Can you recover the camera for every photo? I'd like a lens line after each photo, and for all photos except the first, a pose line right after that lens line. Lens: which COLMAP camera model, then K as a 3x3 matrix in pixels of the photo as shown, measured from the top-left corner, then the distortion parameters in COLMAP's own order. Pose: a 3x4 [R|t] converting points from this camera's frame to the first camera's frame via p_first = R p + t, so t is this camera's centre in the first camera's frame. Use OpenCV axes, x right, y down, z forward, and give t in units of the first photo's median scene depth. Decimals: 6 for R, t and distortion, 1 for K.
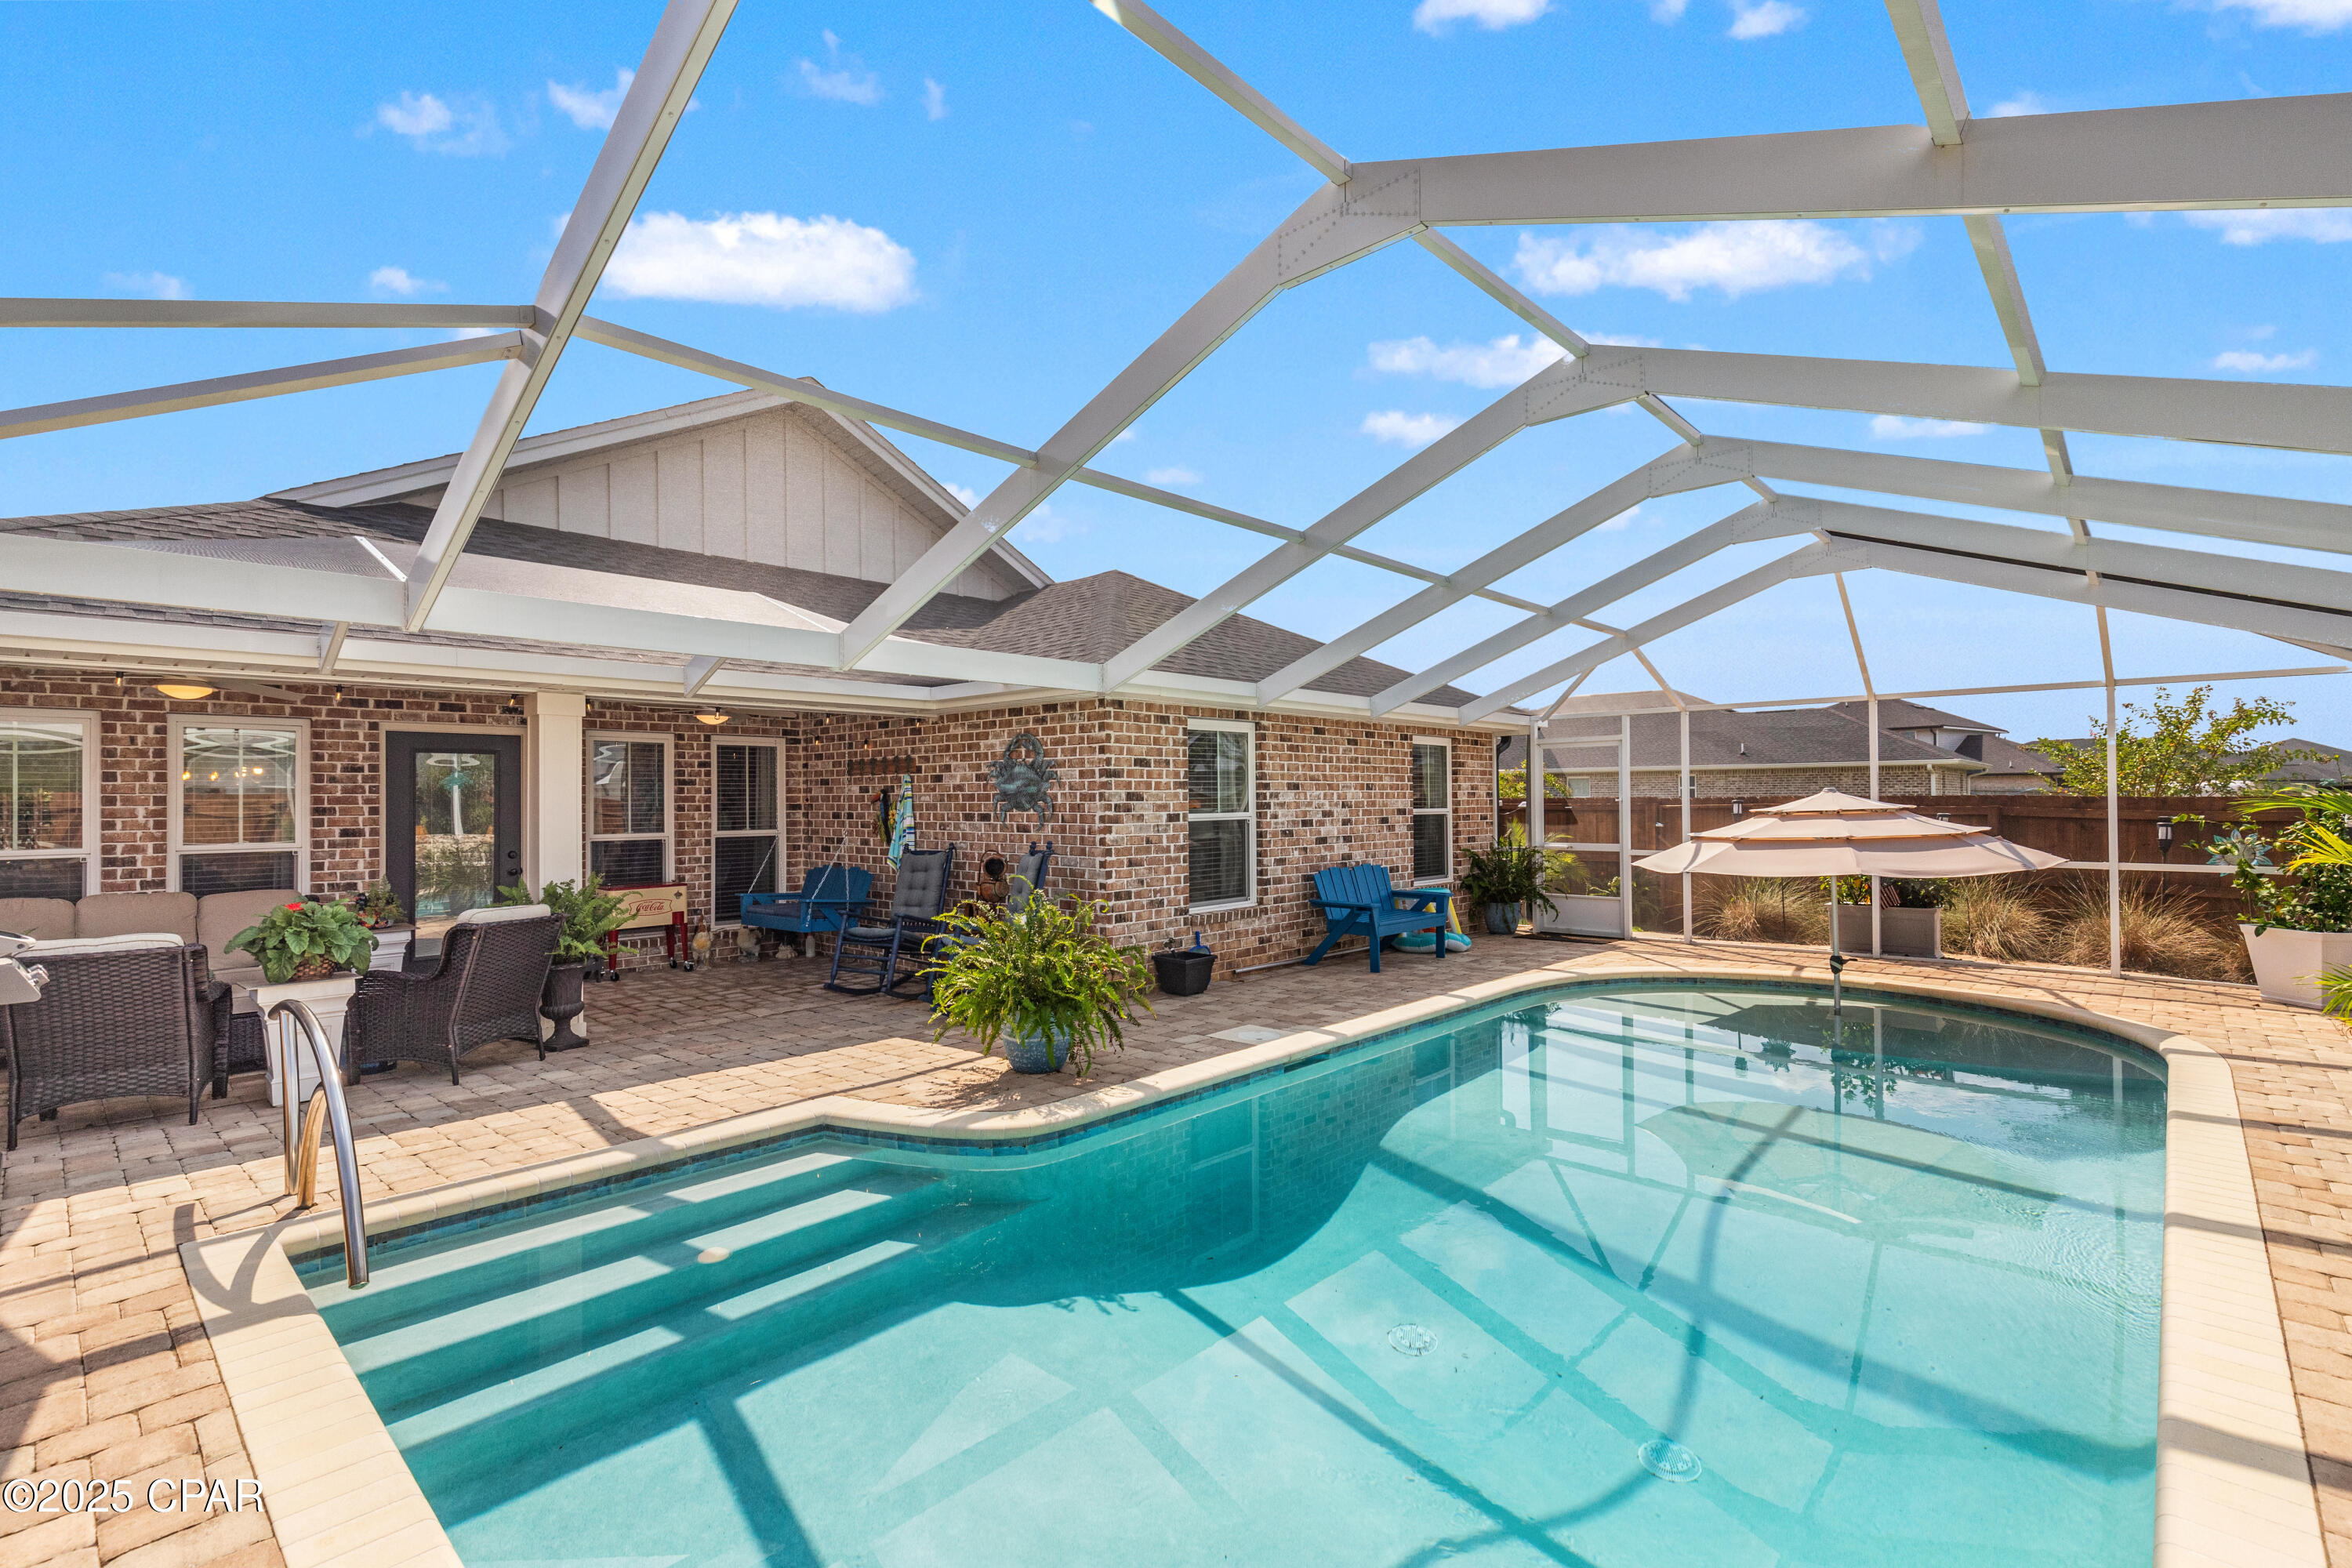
lens RADIAL K [[1061.4, 0, 1173.1], [0, 1061.4, 786.5], [0, 0, 1]] dist [0.007130, -0.000270]
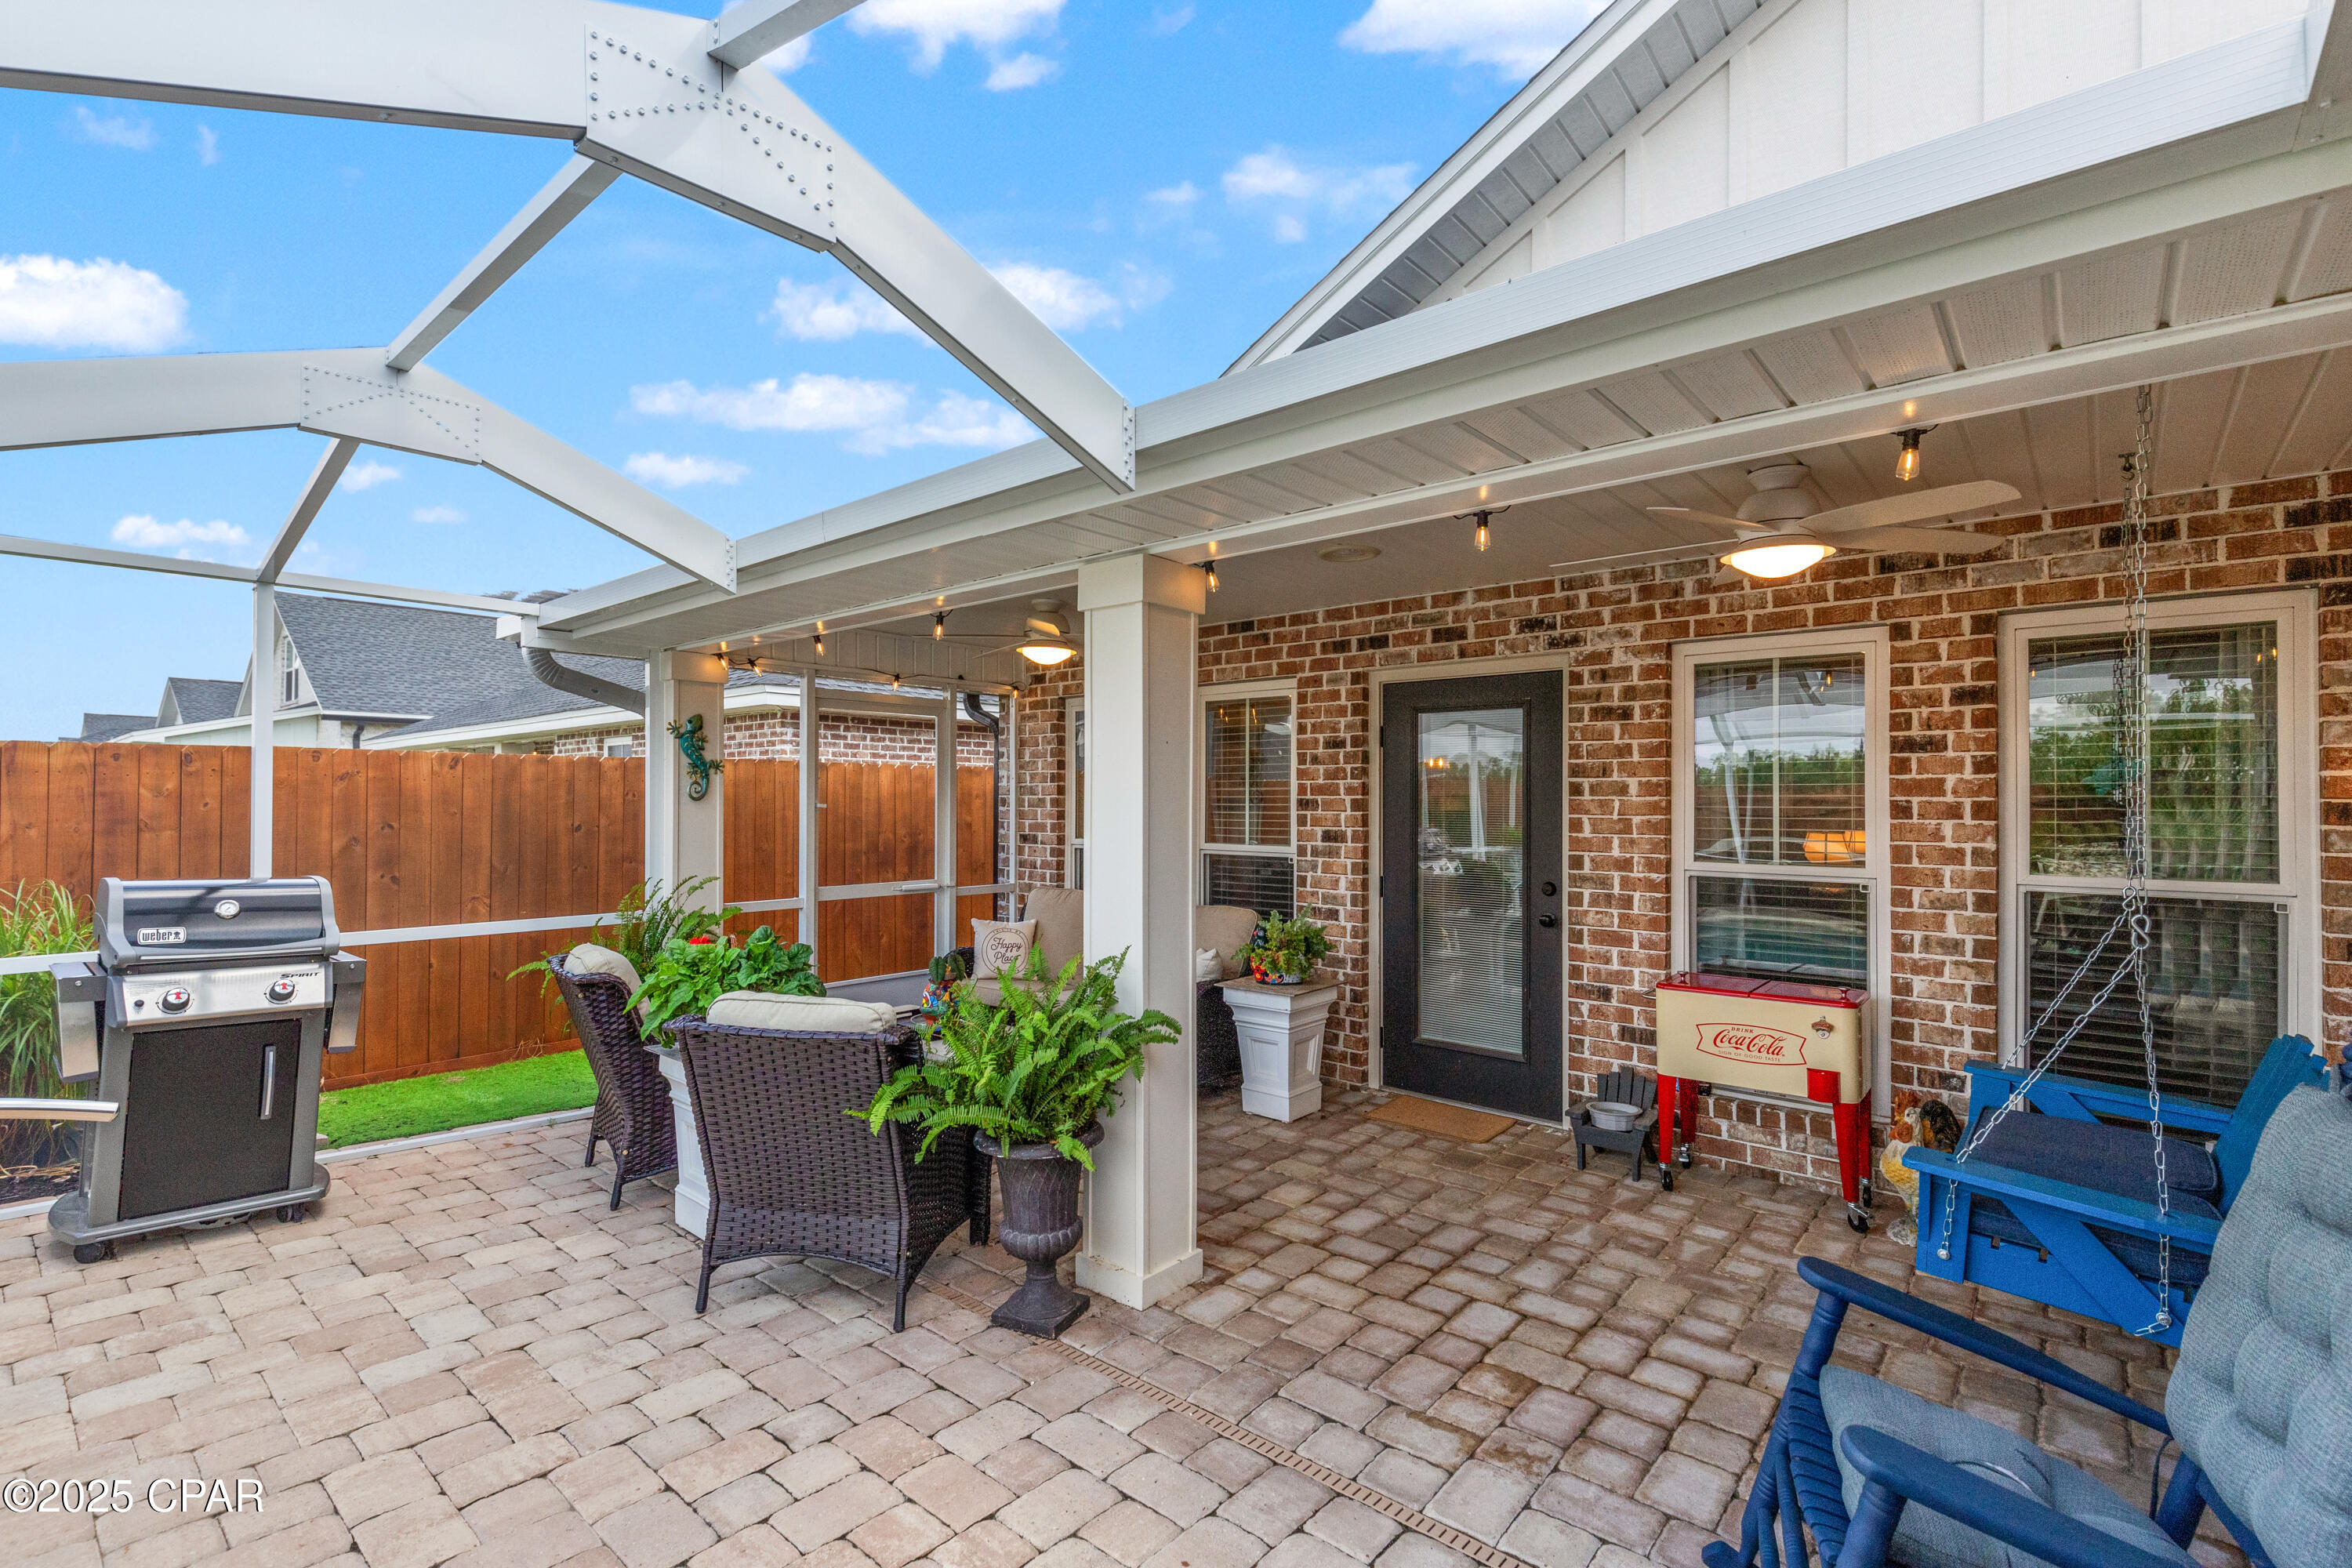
lens RADIAL K [[1061.4, 0, 1165.7], [0, 1061.4, 794.0], [0, 0, 1]] dist [0.007130, -0.000270]
pose [[0.033634, 0.001040, -0.999434, -0.090017], [0.008183, 0.999966, 0.001316, 0.014280], [0.999401, -0.008222, 0.033624, 0.872020]]
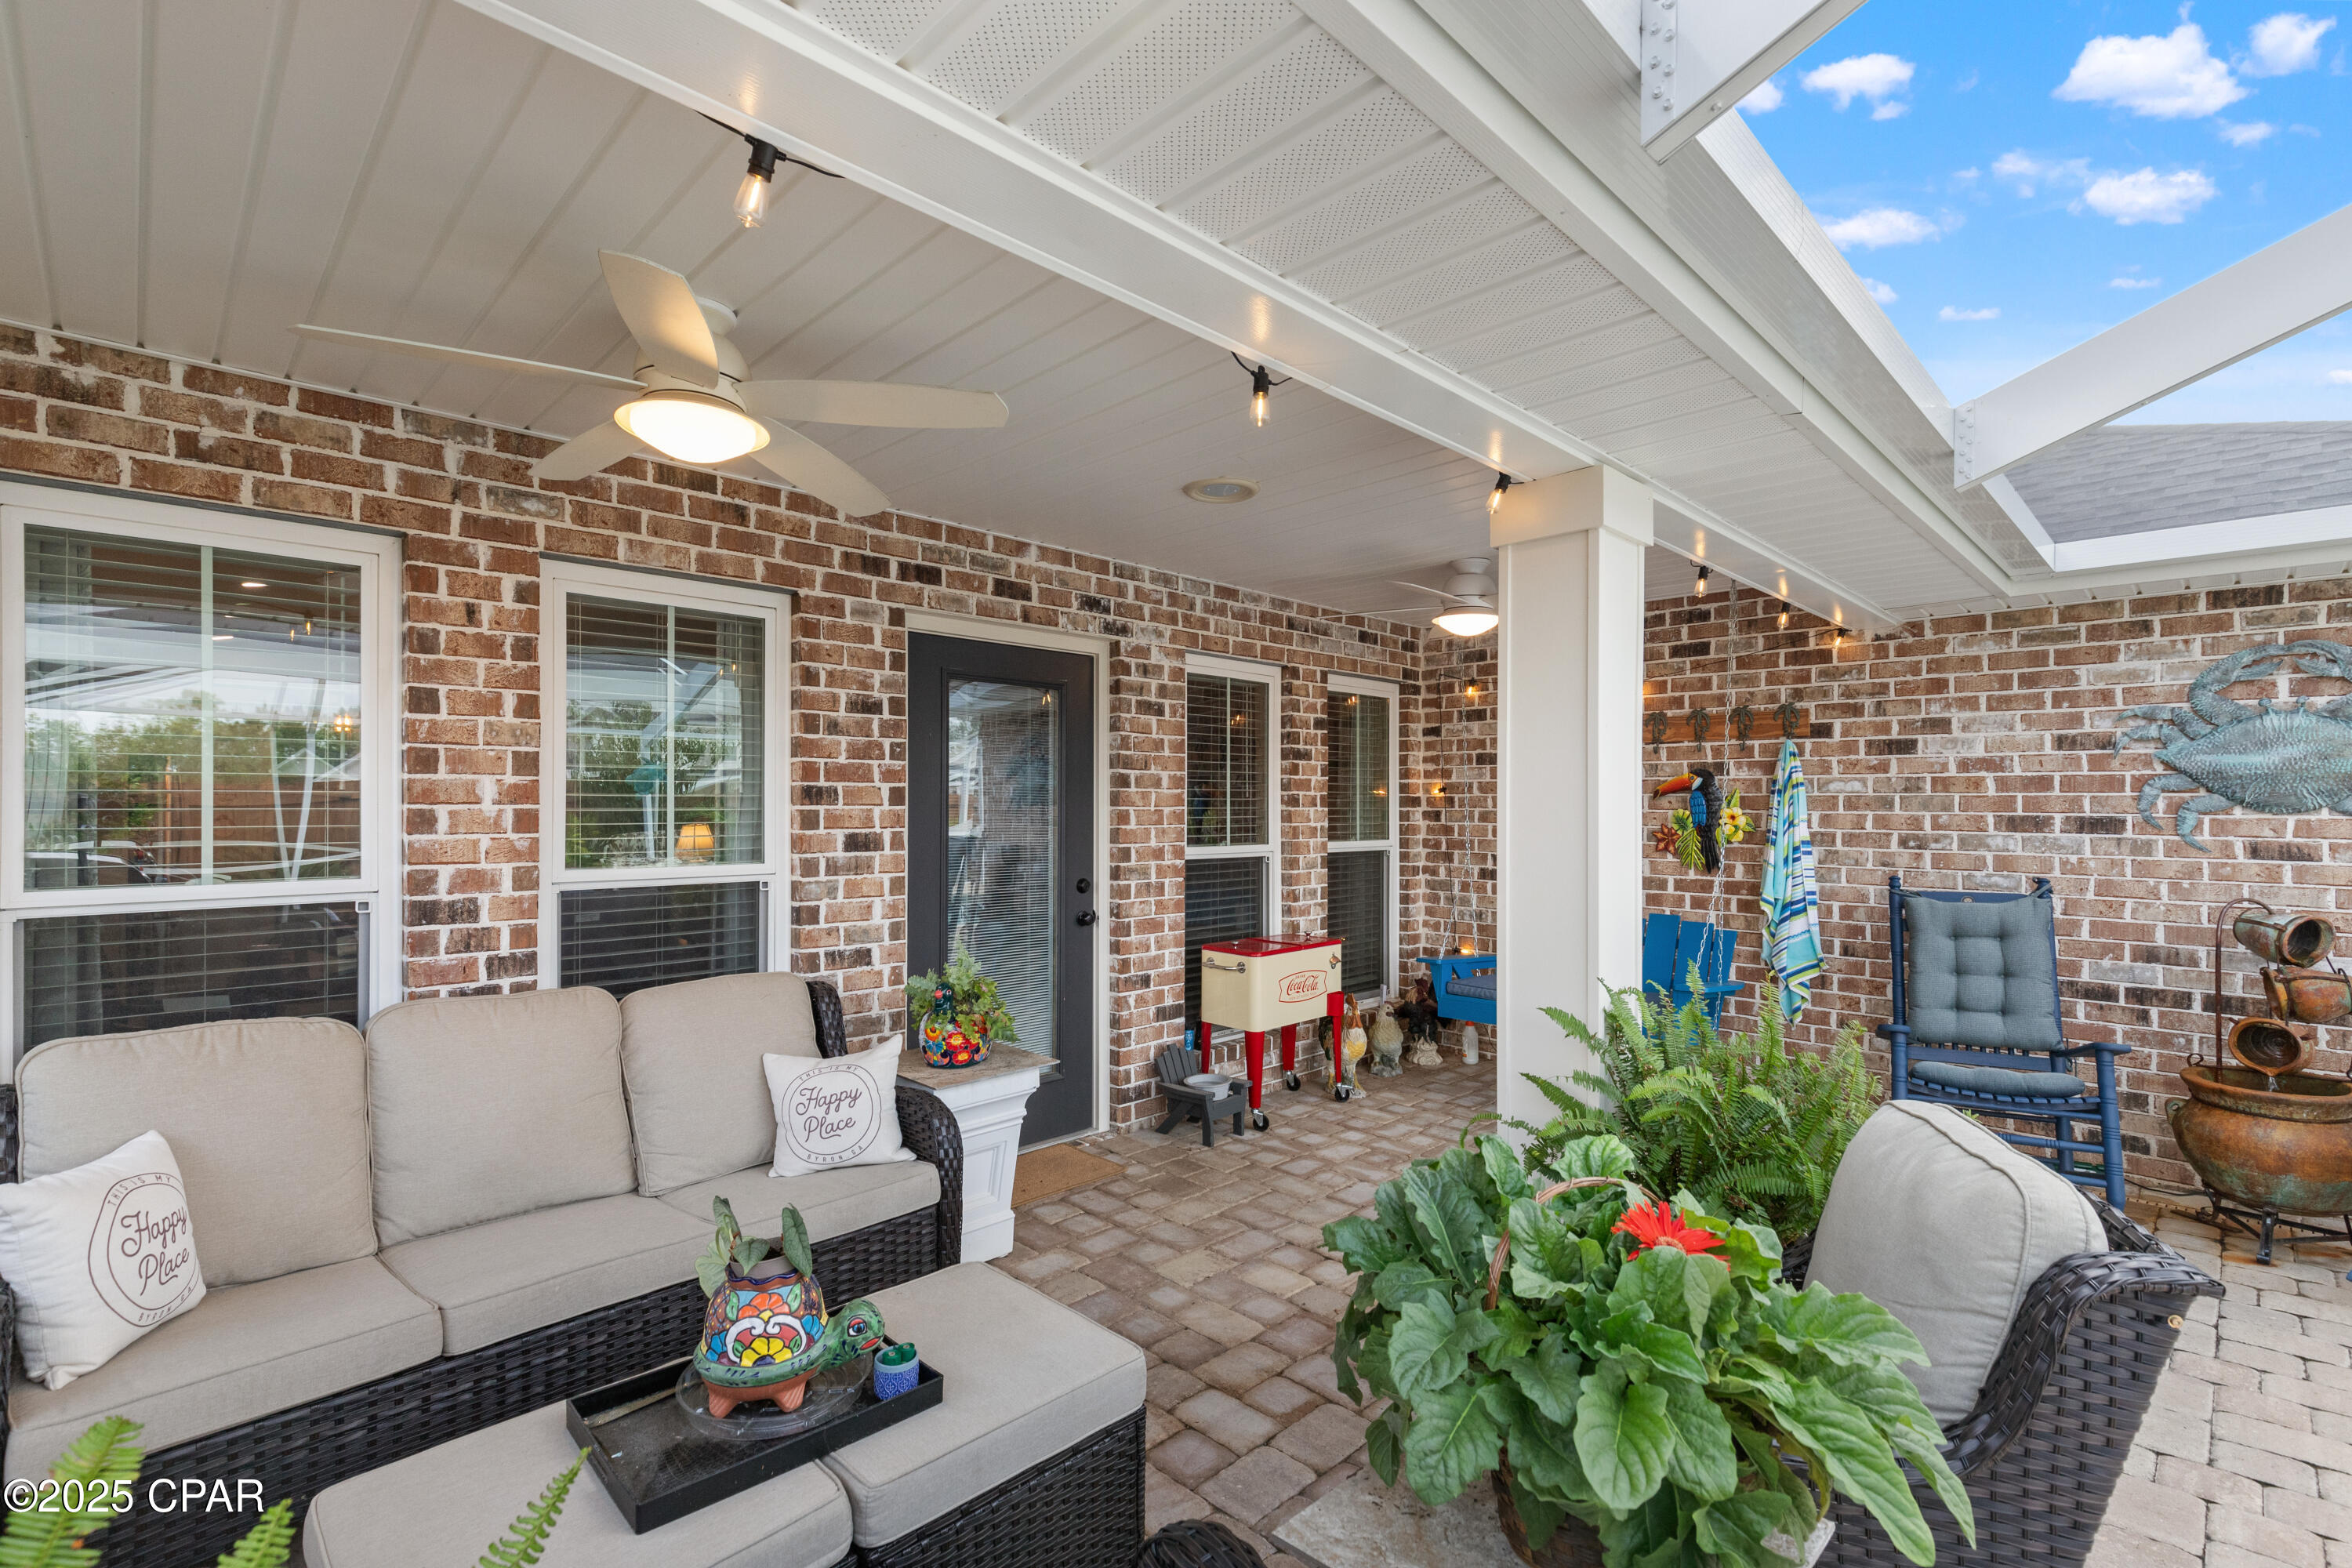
lens RADIAL K [[1061.4, 0, 1171.8], [0, 1061.4, 801.5], [0, 0, 1]] dist [0.007130, -0.000270]
pose [[0.999249, 0.011292, -0.037057, -0.620267], [-0.010895, 0.999881, 0.010913, 0.018921], [0.037176, -0.010501, 0.999254, 0.541467]]
